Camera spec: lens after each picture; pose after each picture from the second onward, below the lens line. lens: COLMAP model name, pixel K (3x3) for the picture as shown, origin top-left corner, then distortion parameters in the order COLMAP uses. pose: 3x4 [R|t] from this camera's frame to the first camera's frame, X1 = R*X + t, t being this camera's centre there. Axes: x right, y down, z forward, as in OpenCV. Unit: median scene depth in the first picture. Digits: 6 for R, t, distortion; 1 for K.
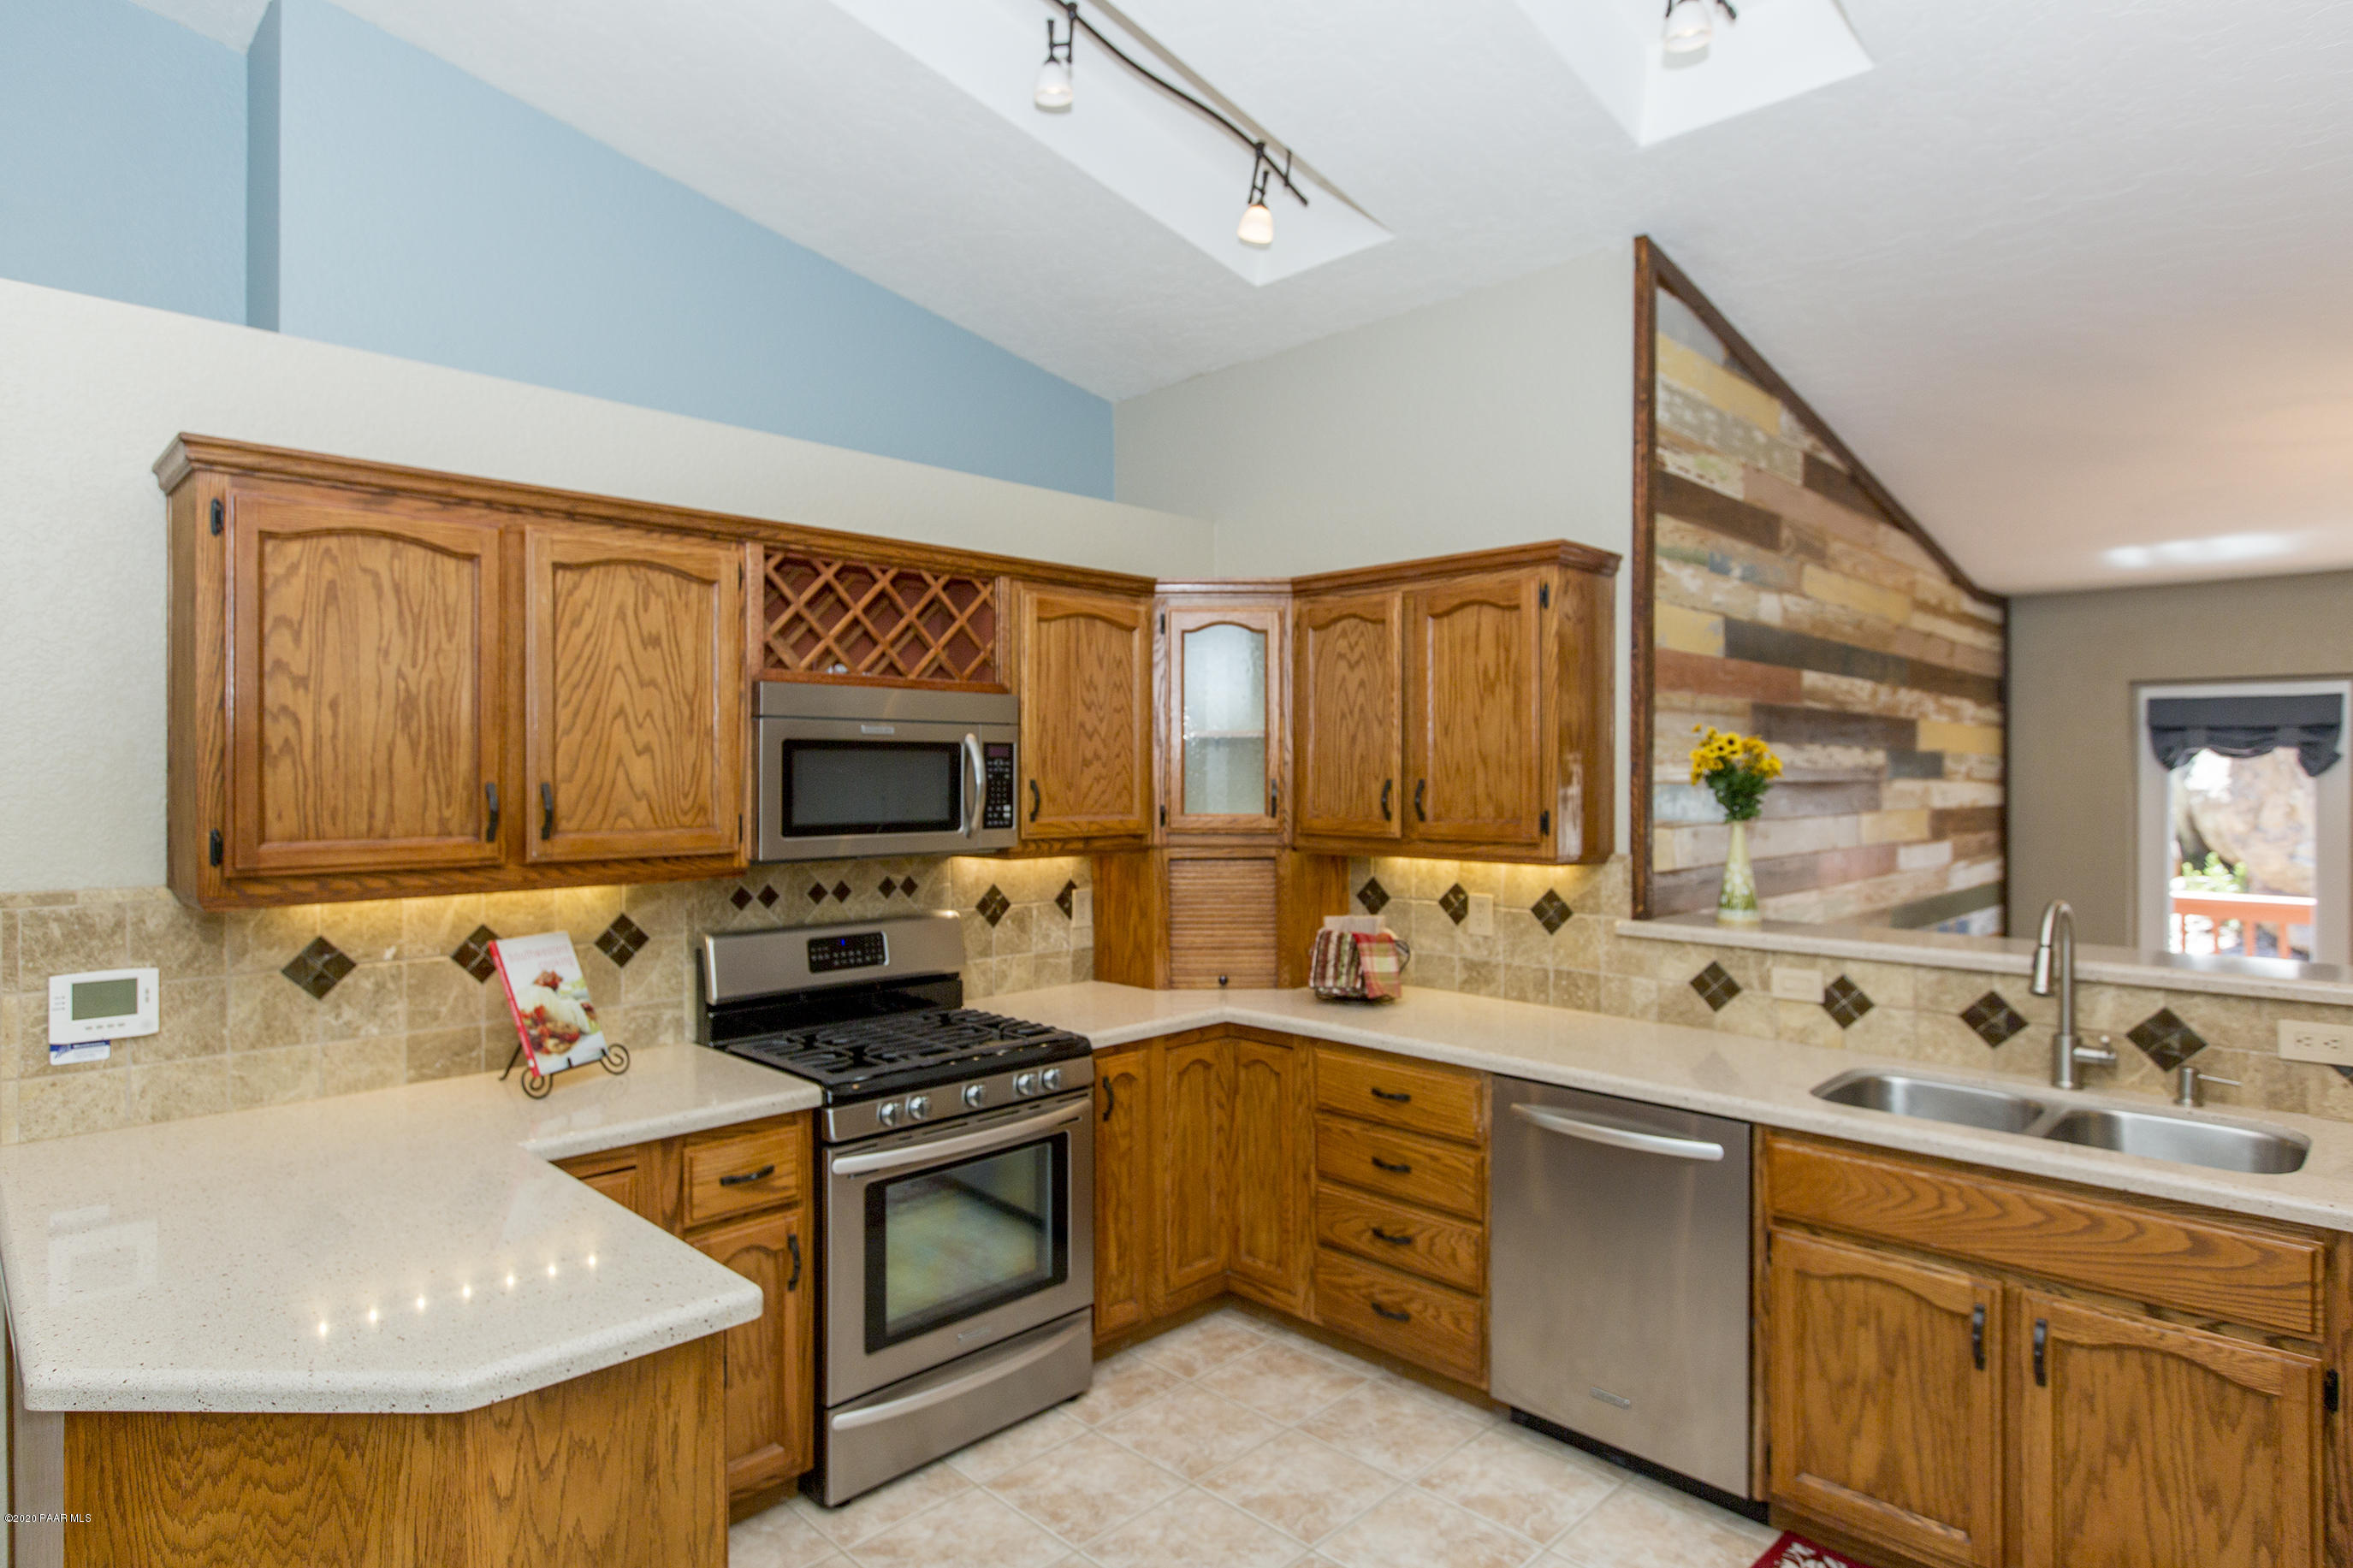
lens RADIAL K [[1284.3, 0, 1176.7], [0, 1284.3, 764.7], [0, 0, 1]] dist [-0.002727, -0.001483]
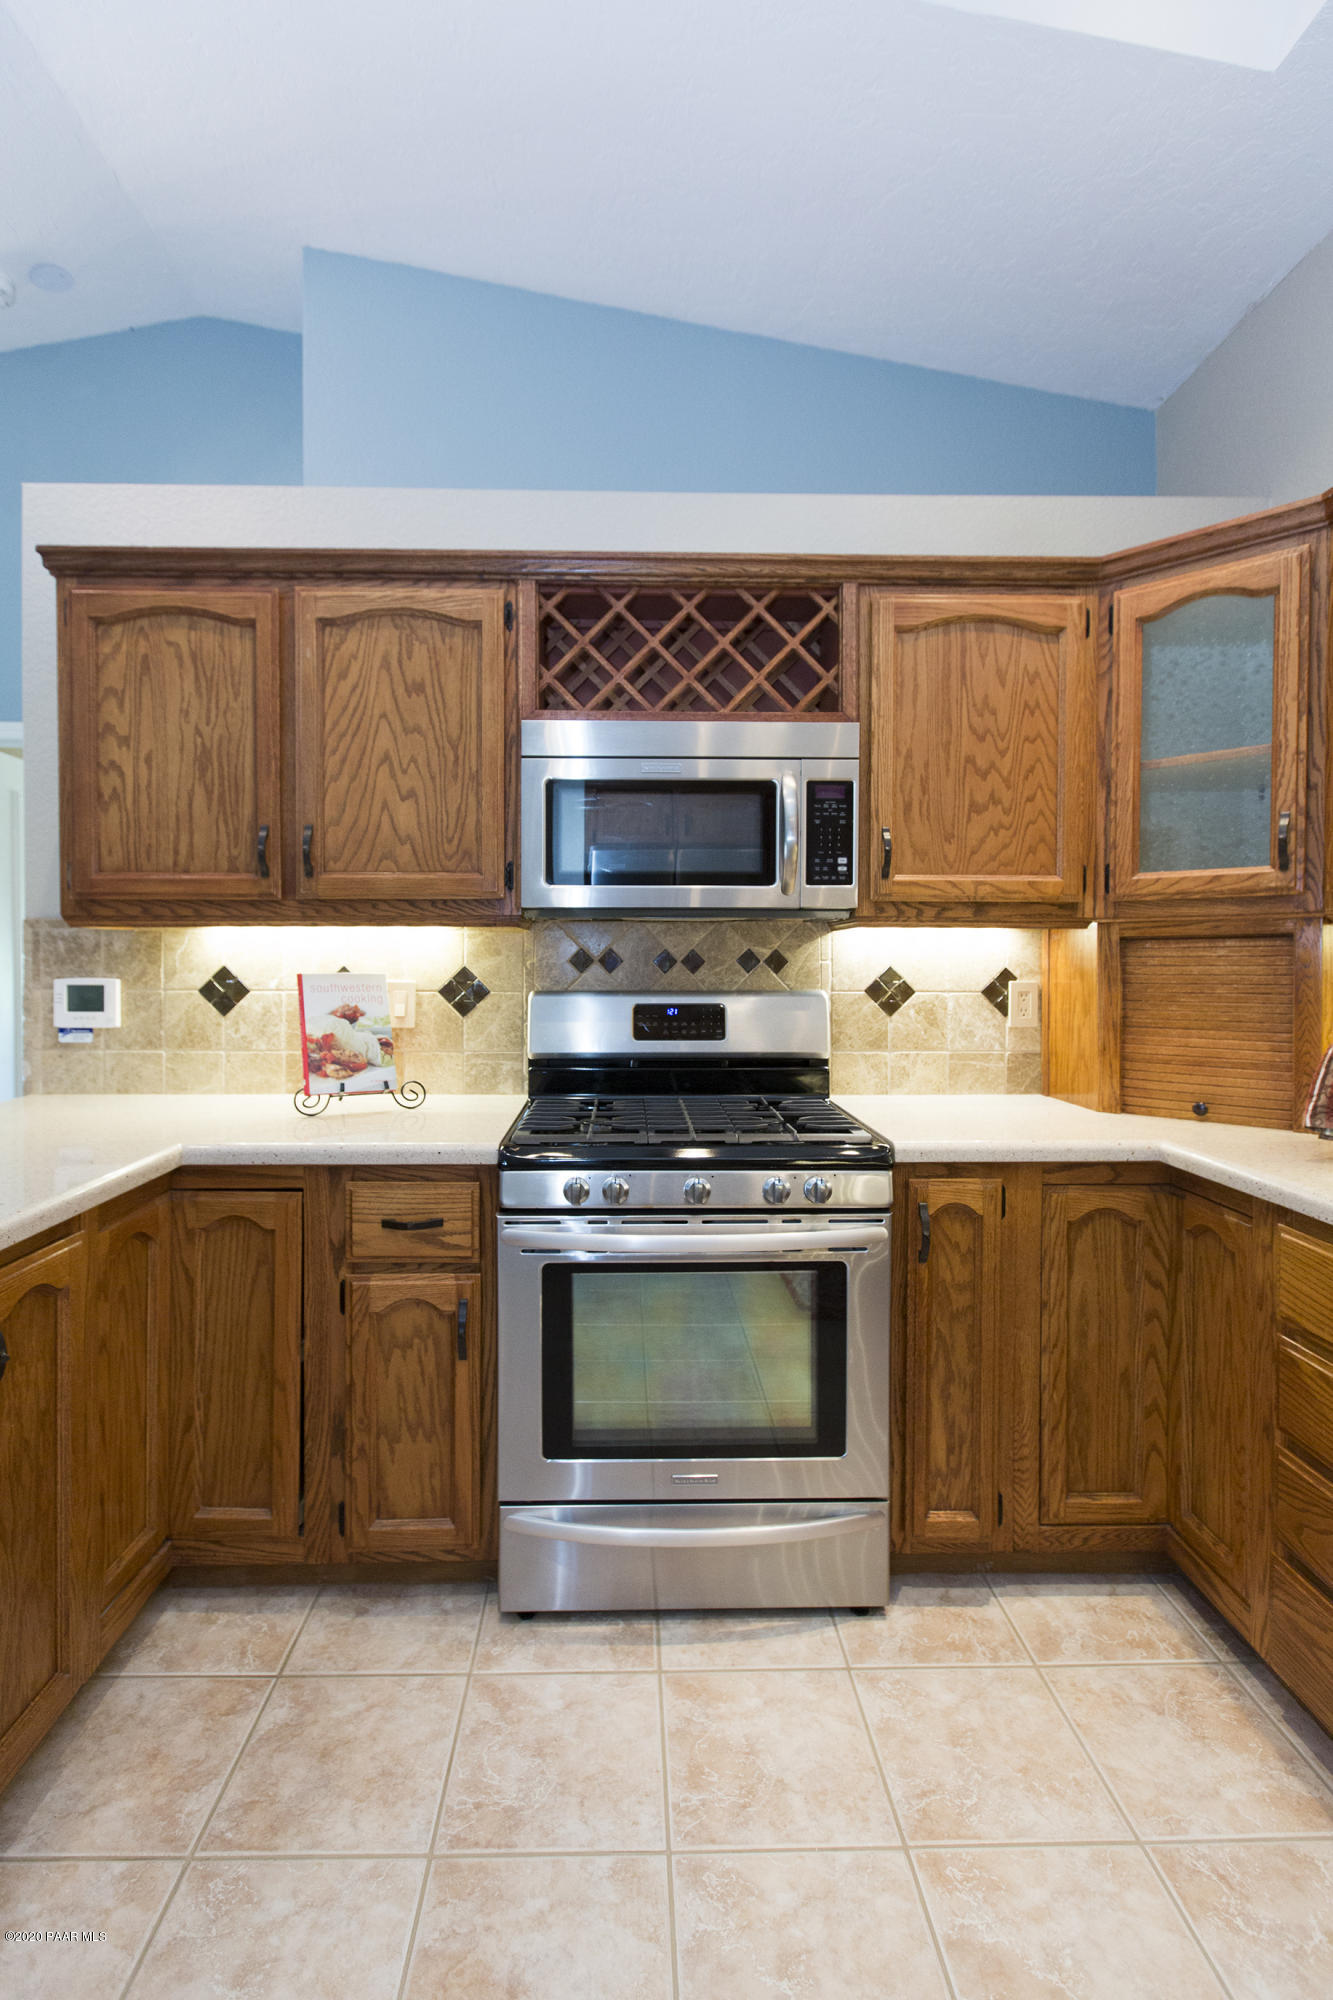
lens RADIAL K [[933.2, 0, 657.3], [0, 933.2, 977.1], [0, 0, 1]] dist [0.001554, 0.000195]
pose [[0.717035, 0.012669, -0.696922, 0.253088], [0.001675, 0.999801, 0.019898, 0.120933], [0.697035, -0.015435, 0.716871, 0.607579]]
